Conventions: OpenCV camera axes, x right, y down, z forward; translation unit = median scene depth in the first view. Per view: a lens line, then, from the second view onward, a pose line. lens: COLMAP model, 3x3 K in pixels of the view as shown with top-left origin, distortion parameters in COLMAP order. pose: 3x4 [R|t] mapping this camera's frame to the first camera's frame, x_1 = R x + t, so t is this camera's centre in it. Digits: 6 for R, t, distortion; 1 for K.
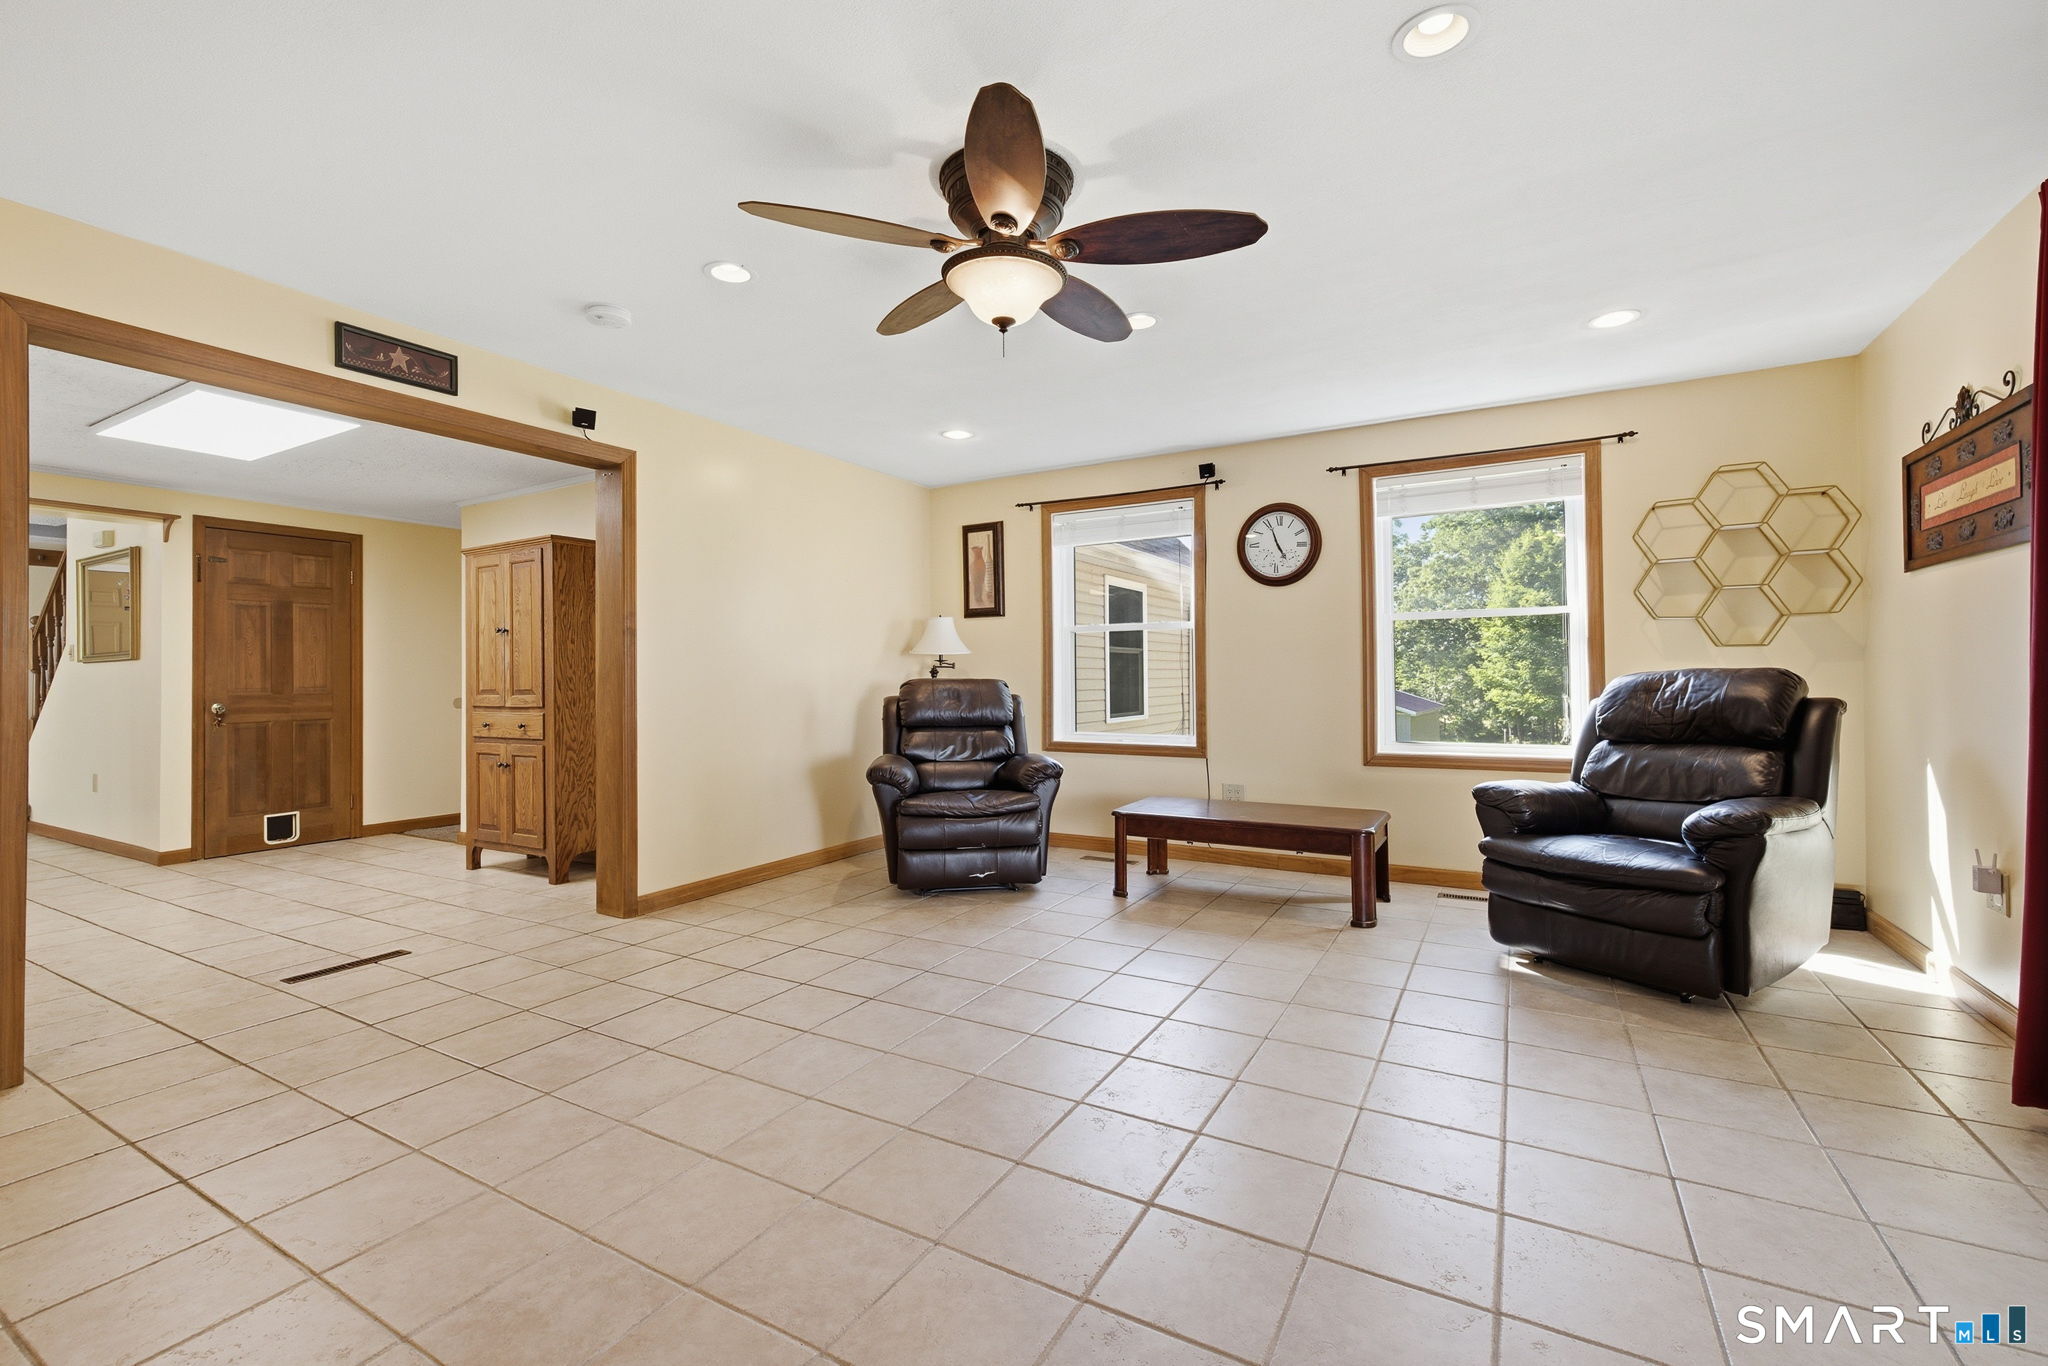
lens RADIAL K [[863.4, 0, 1021.3], [0, 863.4, 678.0], [0, 0, 1]] dist [0.004256, -0.001216]
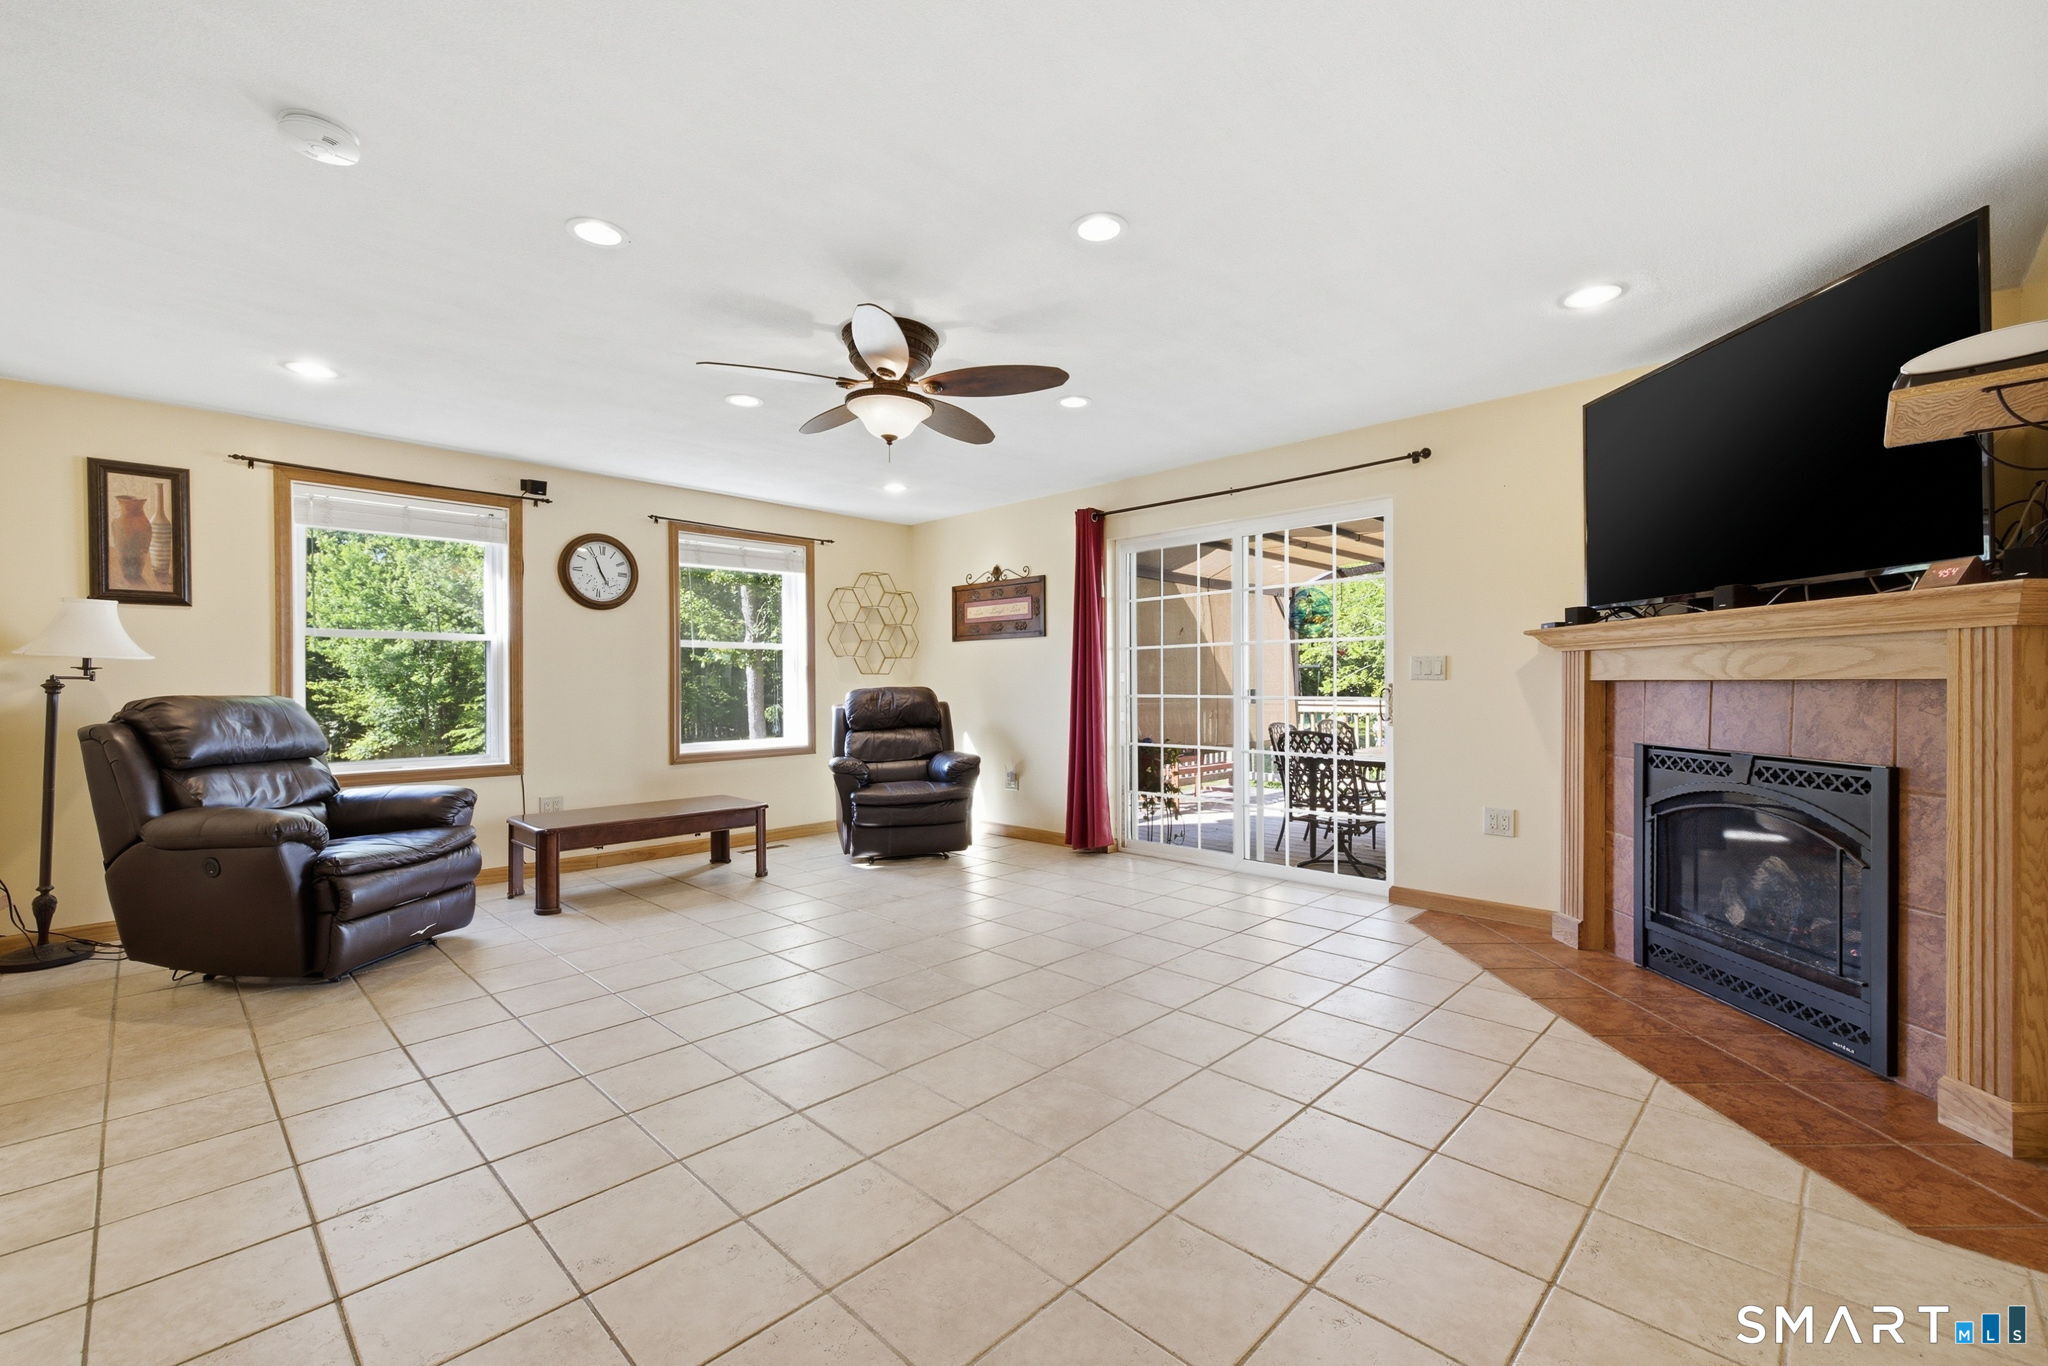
lens RADIAL K [[863.4, 0, 1021.2], [0, 863.4, 687.1], [0, 0, 1]] dist [0.004256, -0.001216]
pose [[0.251521, 0.005462, 0.967836, -0.634006], [0.003428, 0.999973, -0.006534, 0.001043], [-0.967846, 0.004962, 0.251495, 0.208922]]
